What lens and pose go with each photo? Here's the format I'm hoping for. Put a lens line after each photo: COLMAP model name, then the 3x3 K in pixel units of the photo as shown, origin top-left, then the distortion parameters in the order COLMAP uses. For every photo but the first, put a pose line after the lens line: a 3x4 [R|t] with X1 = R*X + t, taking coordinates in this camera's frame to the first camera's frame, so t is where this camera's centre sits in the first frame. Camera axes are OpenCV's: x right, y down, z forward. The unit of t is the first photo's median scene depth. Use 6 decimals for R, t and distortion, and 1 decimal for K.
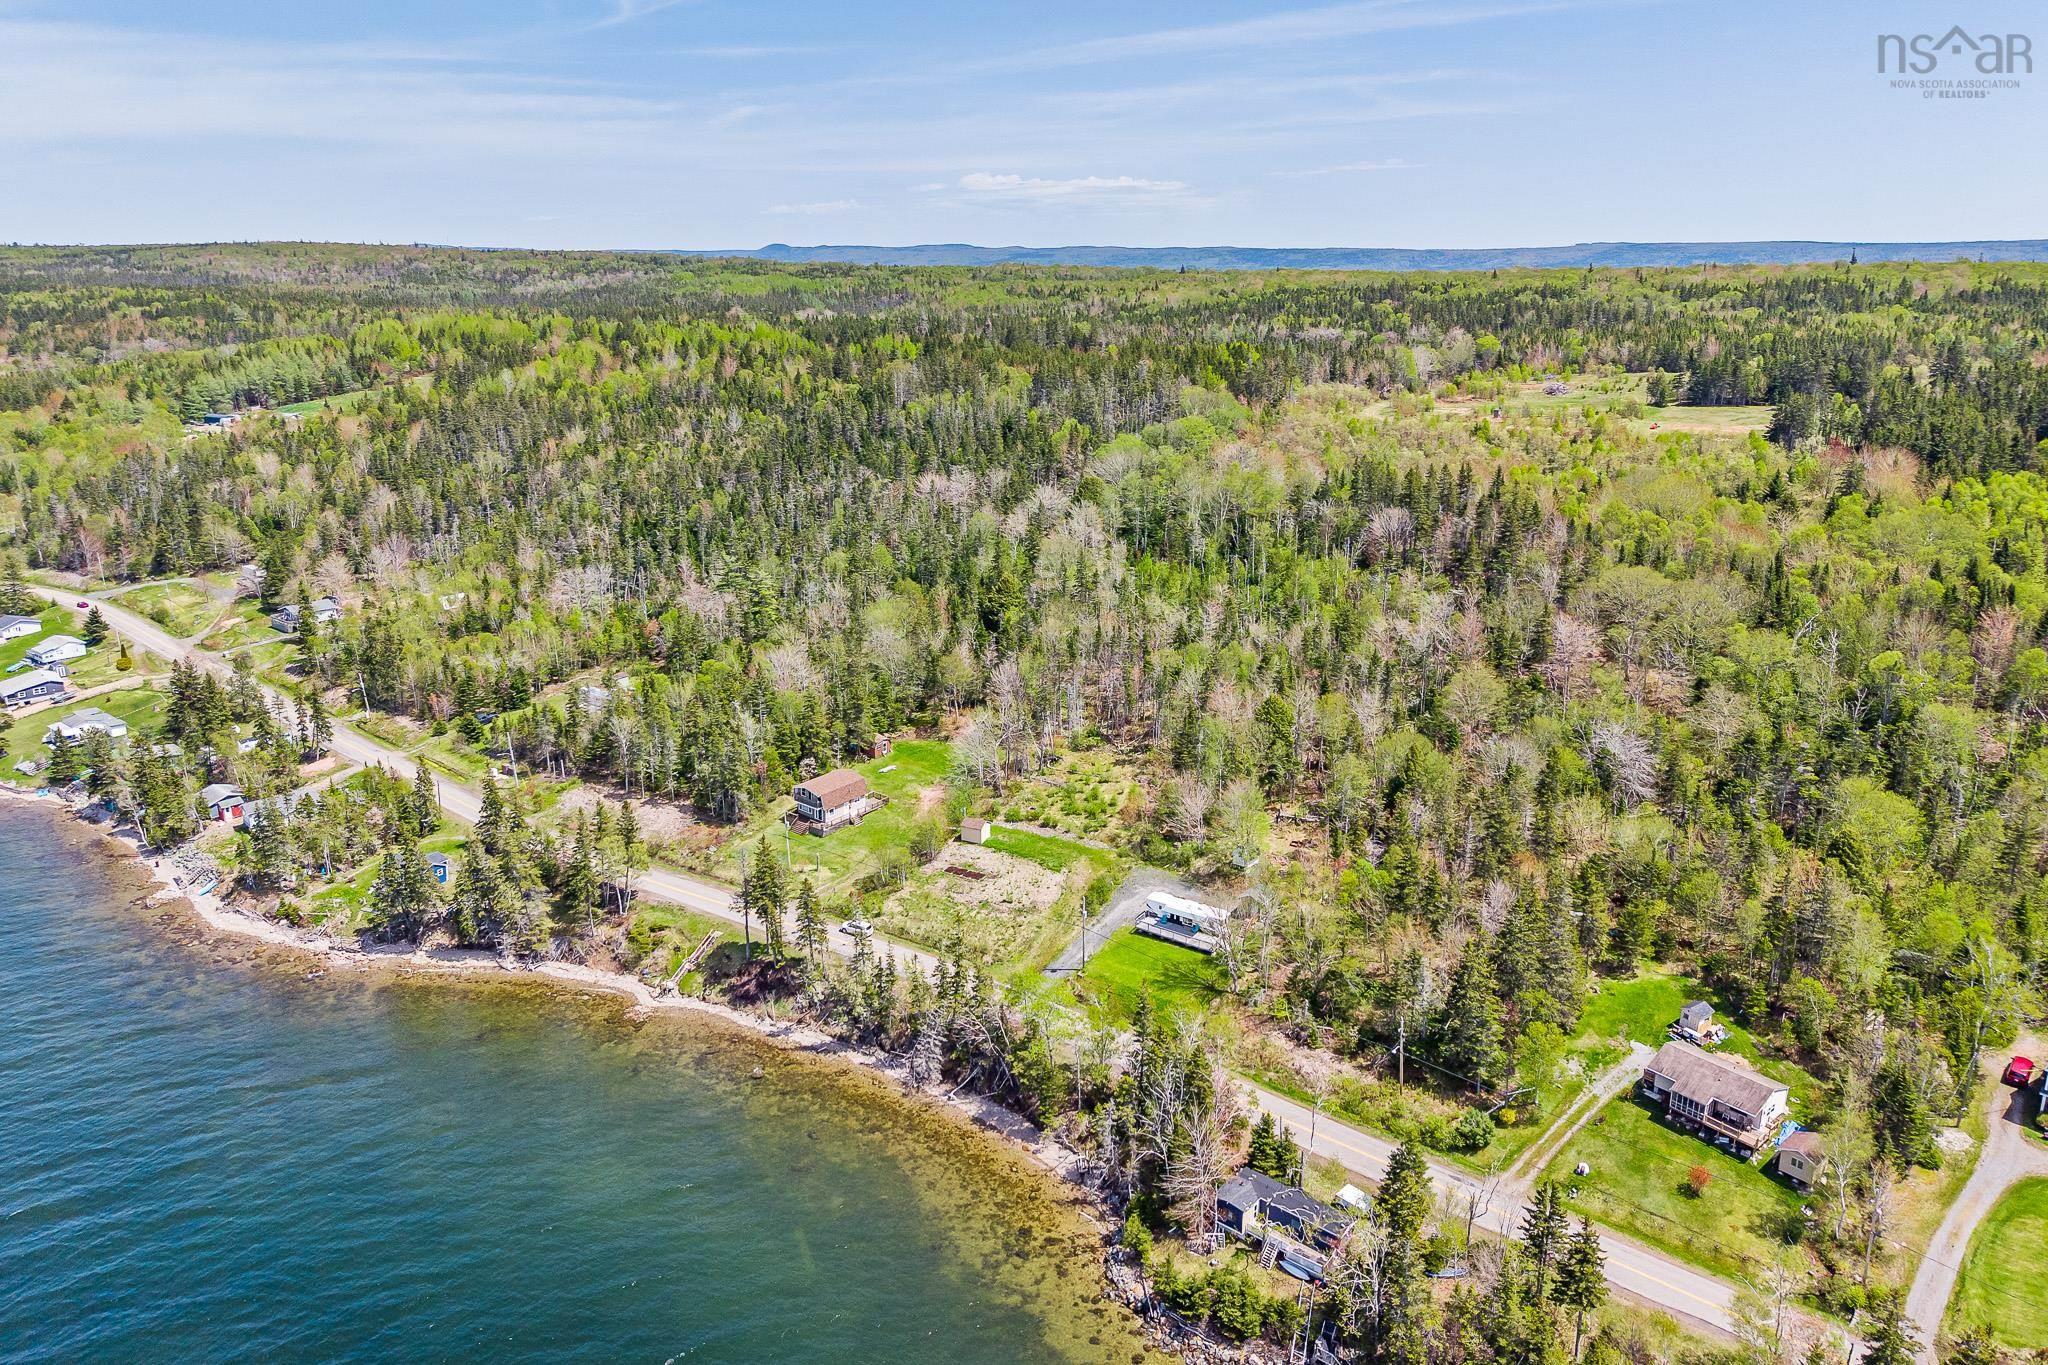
lens RADIAL K [[1354.2, 0, 1035.1], [0, 1354.2, 569.6], [0, 0, 1]] dist [0.038192, -0.047093]
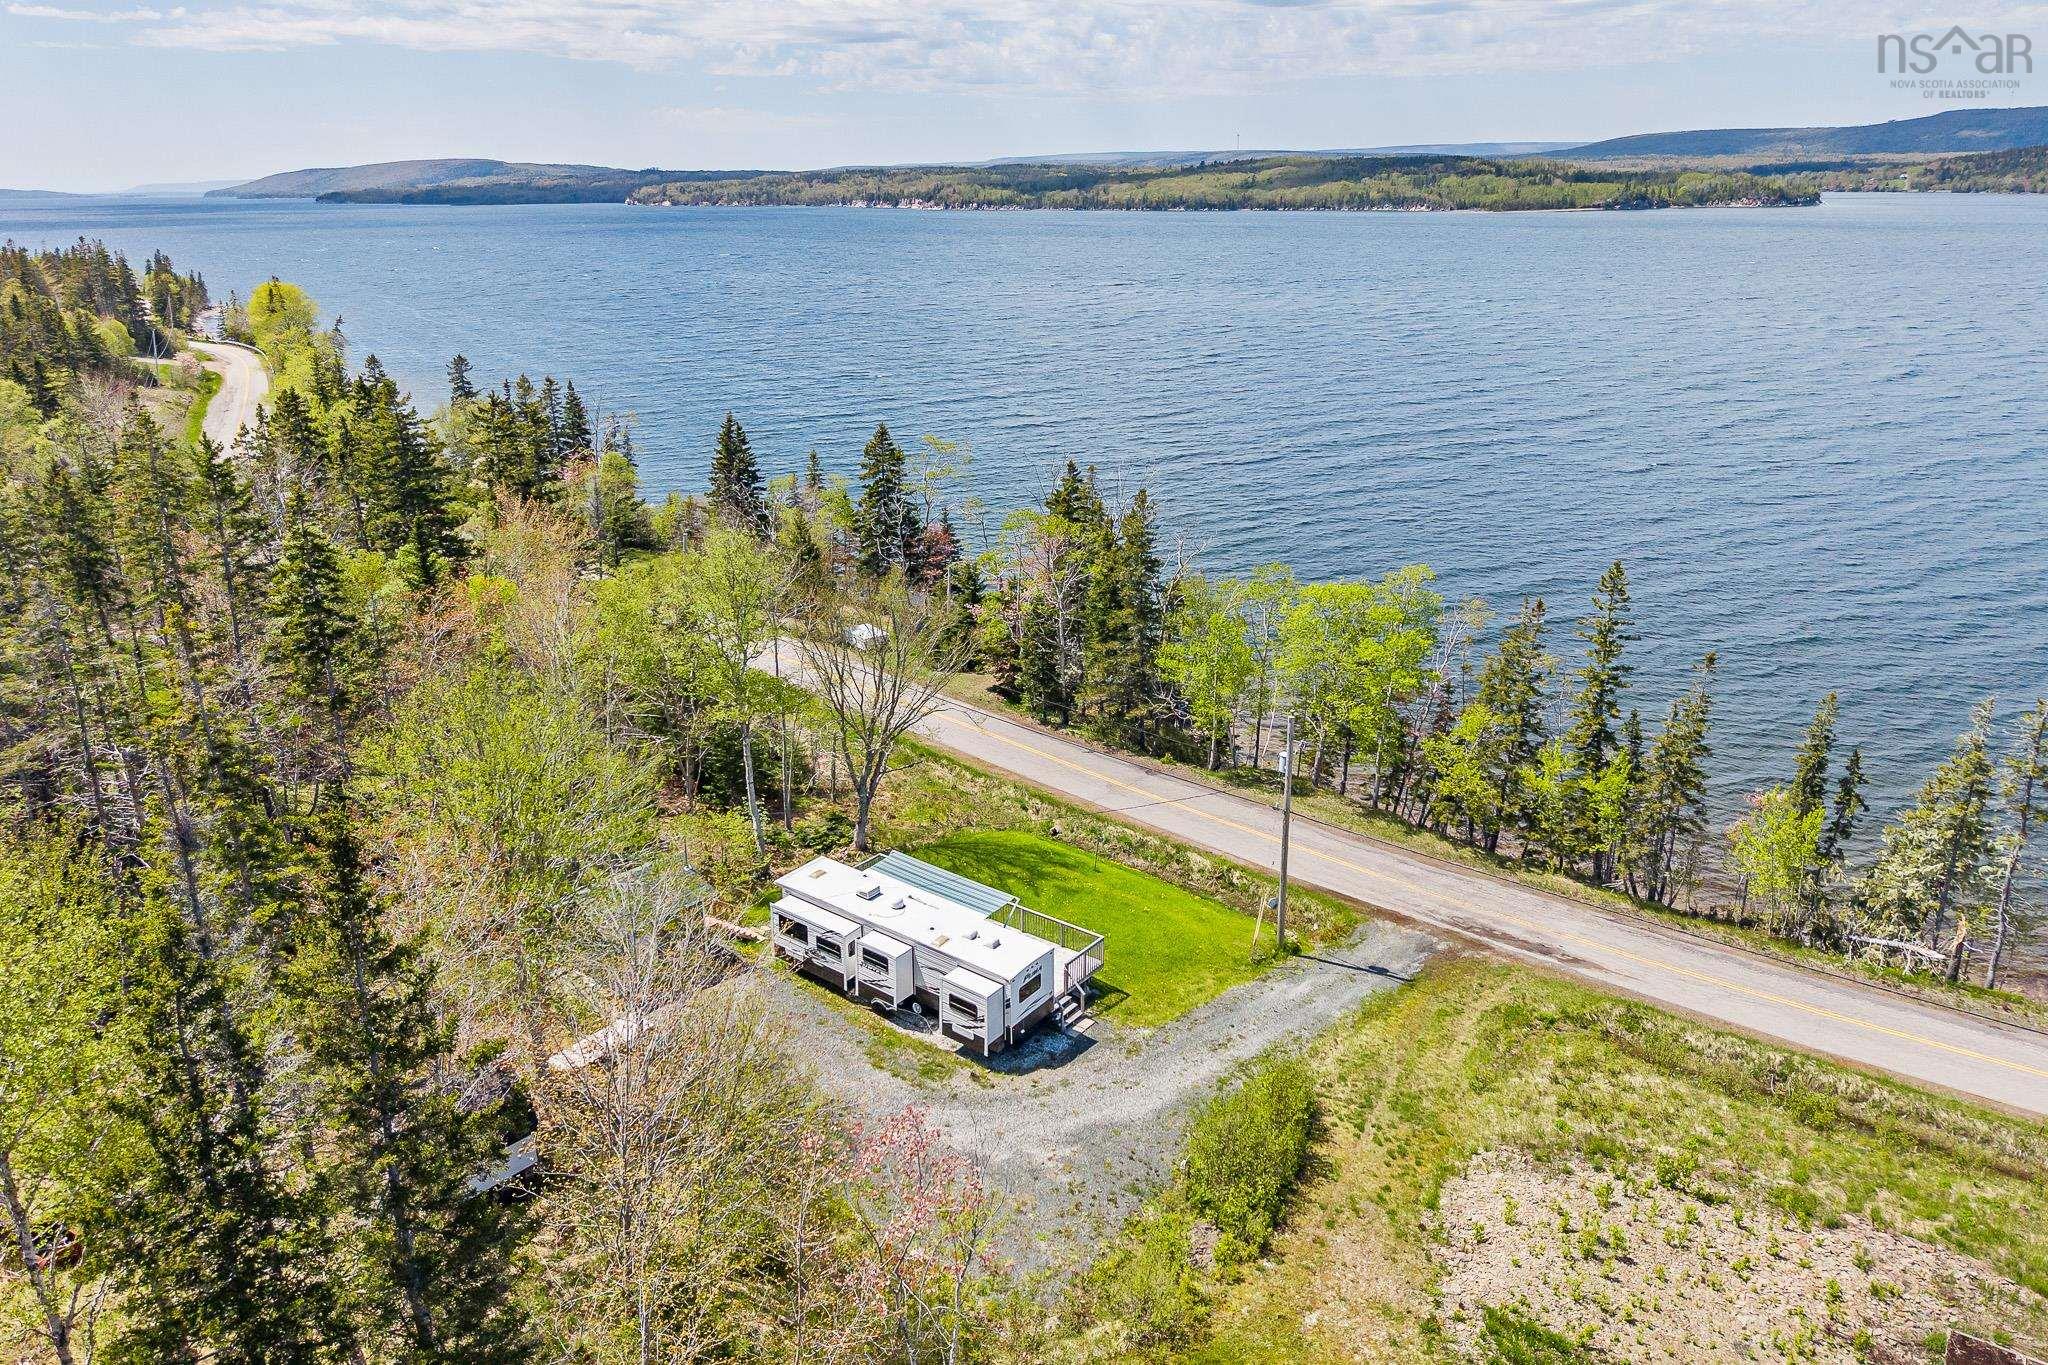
lens RADIAL K [[1386.3, 0, 1037.1], [0, 1386.3, 632.5], [0, 0, 1]] dist [0.005701, -0.005887]
pose [[-0.998019, -0.012862, 0.061590, 0.070928], [0.020362, 0.860181, 0.509582, 0.062717], [-0.059533, 0.509826, -0.858215, 1.203476]]
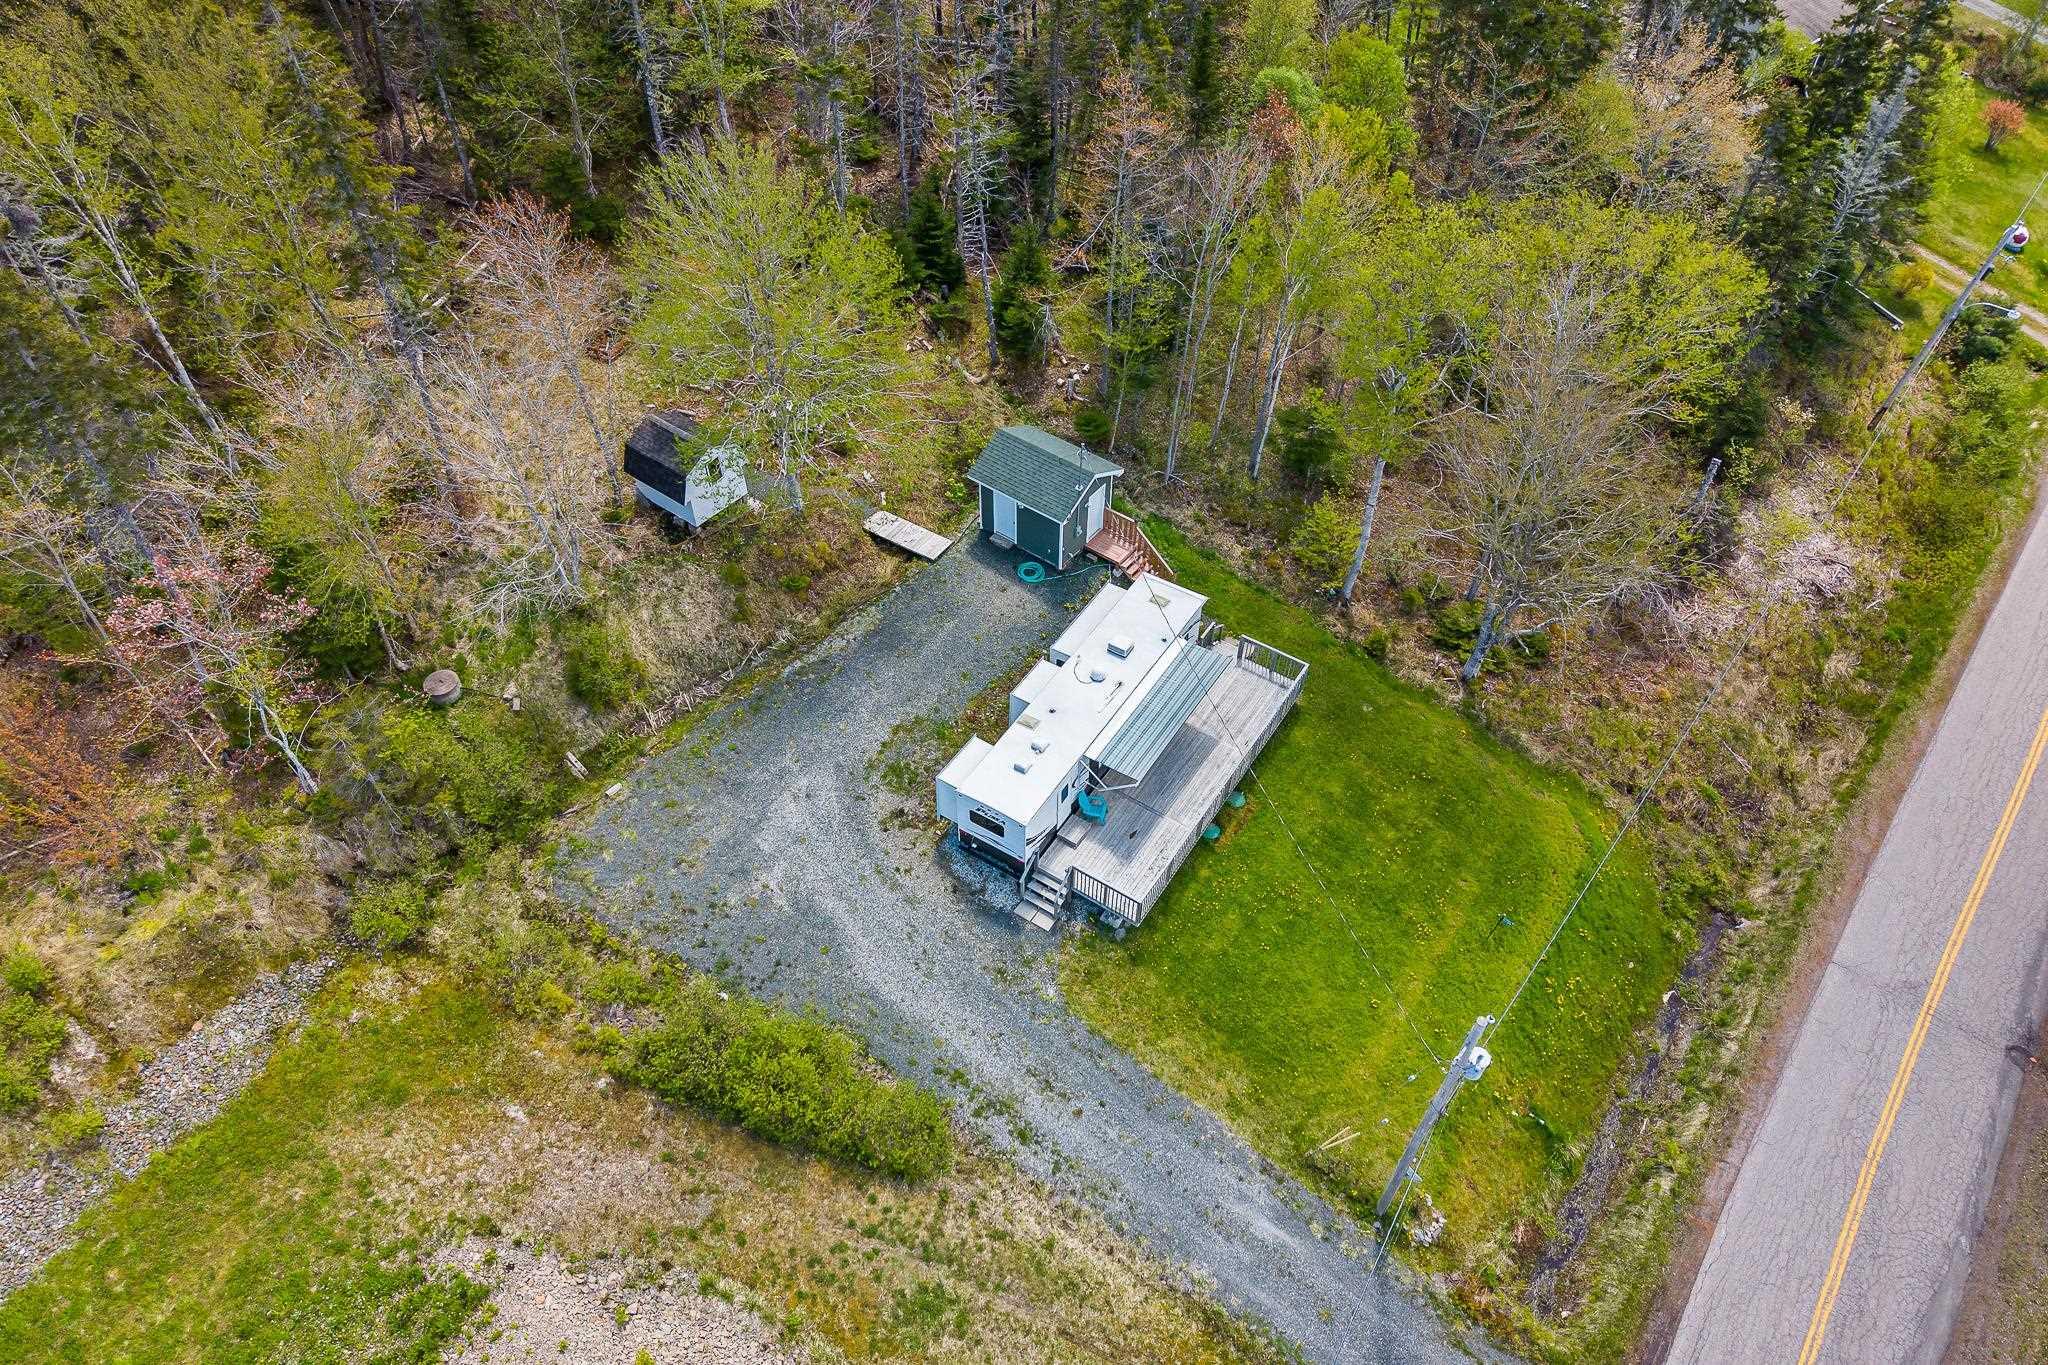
lens RADIAL K [[1395.7, 0, 1026.8], [0, 1395.7, 640.4], [0, 0, 1]] dist [0.025360, -0.002111]
pose [[-0.017843, -0.710834, 0.703133, -0.049844], [0.215654, 0.683956, 0.696920, 0.072862], [-0.976307, 0.164069, 0.141091, 0.976131]]
